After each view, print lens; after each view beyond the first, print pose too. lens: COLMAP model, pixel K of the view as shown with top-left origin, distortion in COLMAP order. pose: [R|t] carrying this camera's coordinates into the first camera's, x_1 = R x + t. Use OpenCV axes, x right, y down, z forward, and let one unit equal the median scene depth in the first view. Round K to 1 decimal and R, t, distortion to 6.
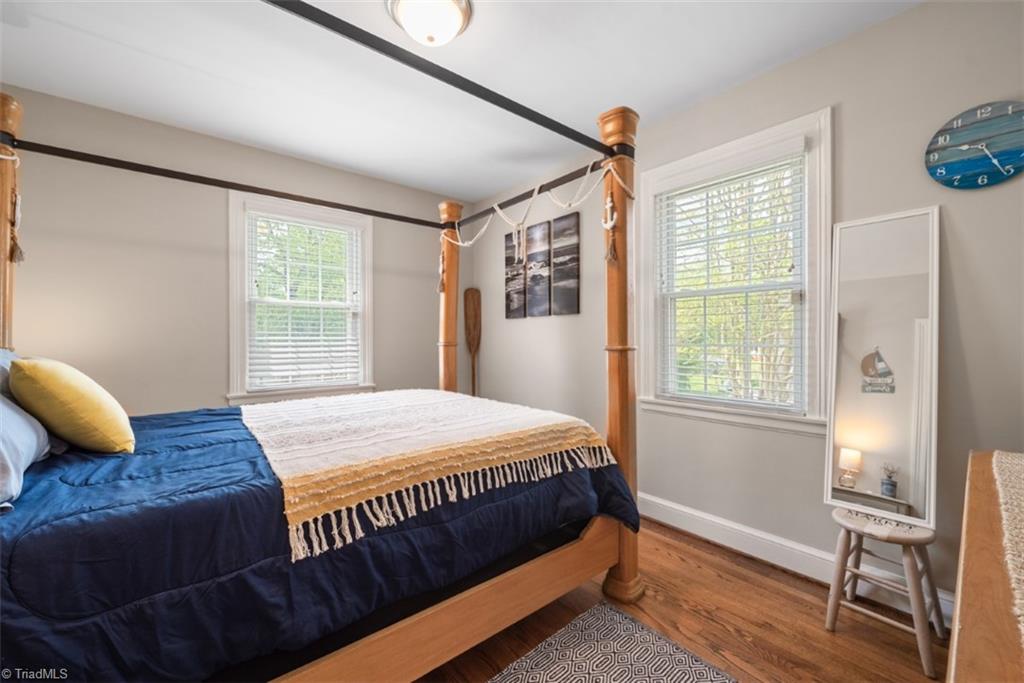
lens RADIAL K [[392.3, 0, 510.6], [0, 392.3, 337.5], [0, 0, 1]] dist [0.001675, -0.002040]
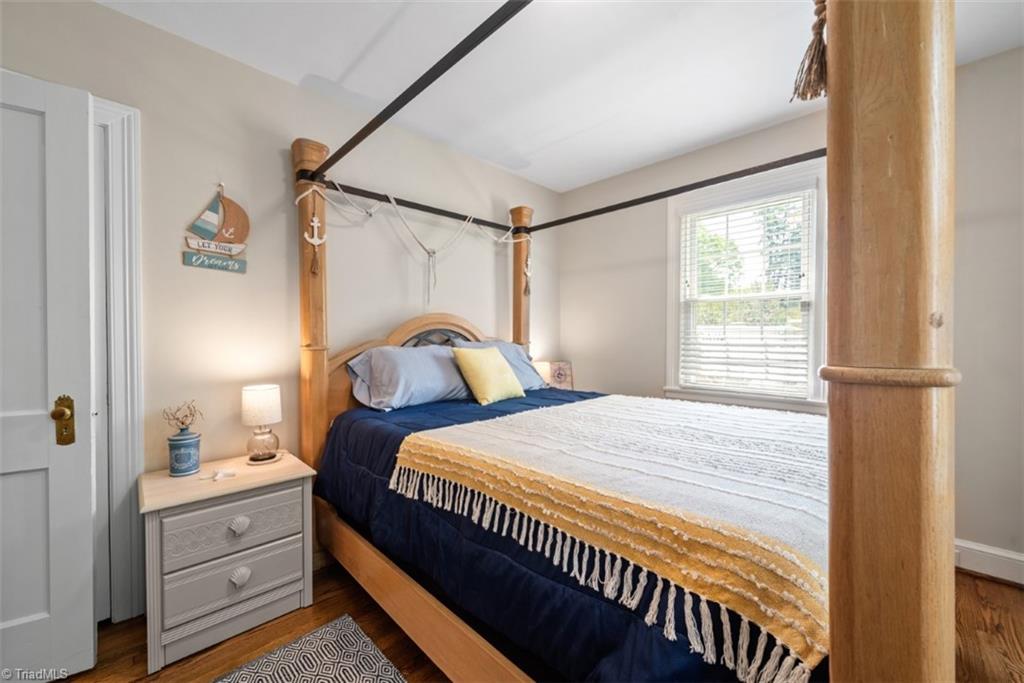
lens RADIAL K [[392.3, 0, 510.6], [0, 392.3, 337.5], [0, 0, 1]] dist [0.001675, -0.002040]
pose [[0.113749, 0.002801, -0.993506, 0.603572], [0.004422, 0.999985, 0.003325, -0.001666], [0.993500, -0.004771, 0.113735, 0.795367]]
